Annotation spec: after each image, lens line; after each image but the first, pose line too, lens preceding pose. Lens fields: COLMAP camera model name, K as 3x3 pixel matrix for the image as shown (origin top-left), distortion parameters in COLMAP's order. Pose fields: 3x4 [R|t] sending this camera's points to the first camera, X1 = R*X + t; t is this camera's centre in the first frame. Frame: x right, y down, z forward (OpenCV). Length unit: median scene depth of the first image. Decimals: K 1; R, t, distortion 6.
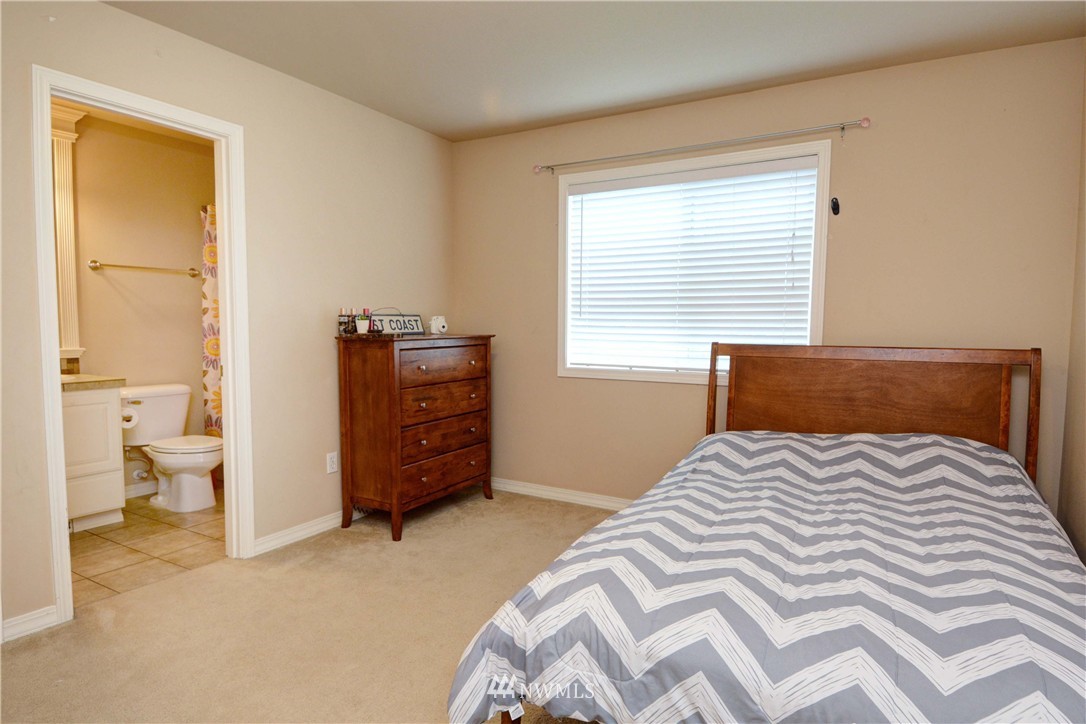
lens RADIAL K [[587.4, 0, 540.0], [0, 587.4, 368.5], [0, 0, 1]] dist [-0.003124, -0.000442]
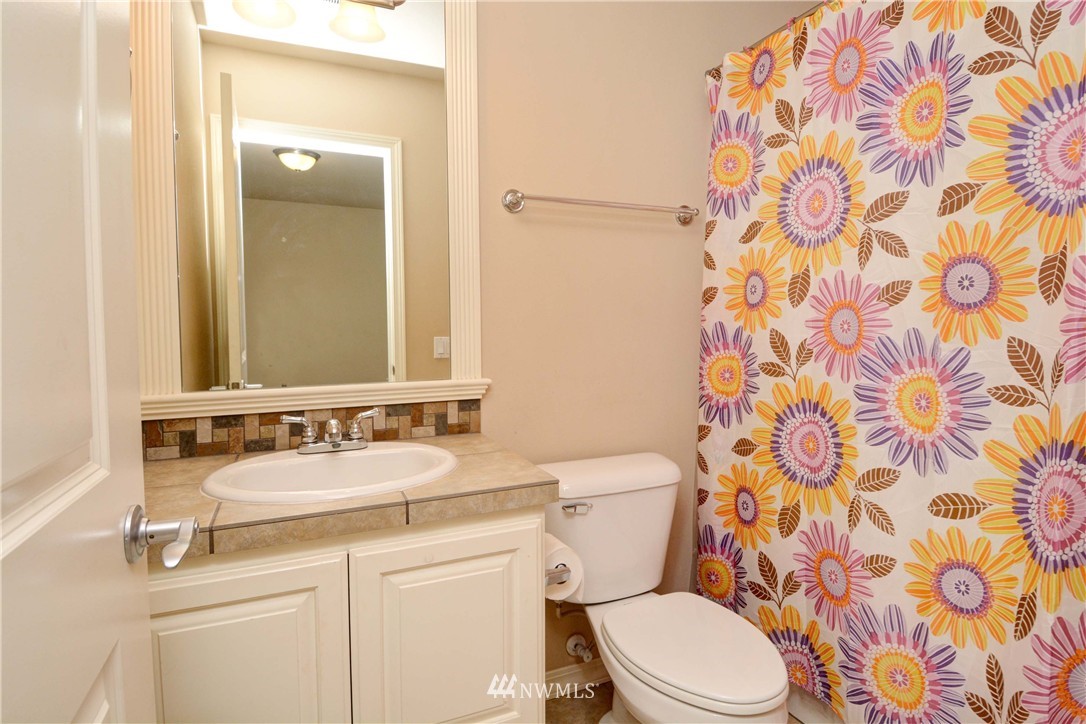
lens RADIAL K [[587.4, 0, 543.2], [0, 587.4, 358.9], [0, 0, 1]] dist [-0.003124, -0.000442]
pose [[0.800077, 0.026244, -0.599323, -0.401939], [-0.033447, 0.999440, -0.000886, -0.044443], [0.598964, 0.020755, 0.800507, 0.565073]]
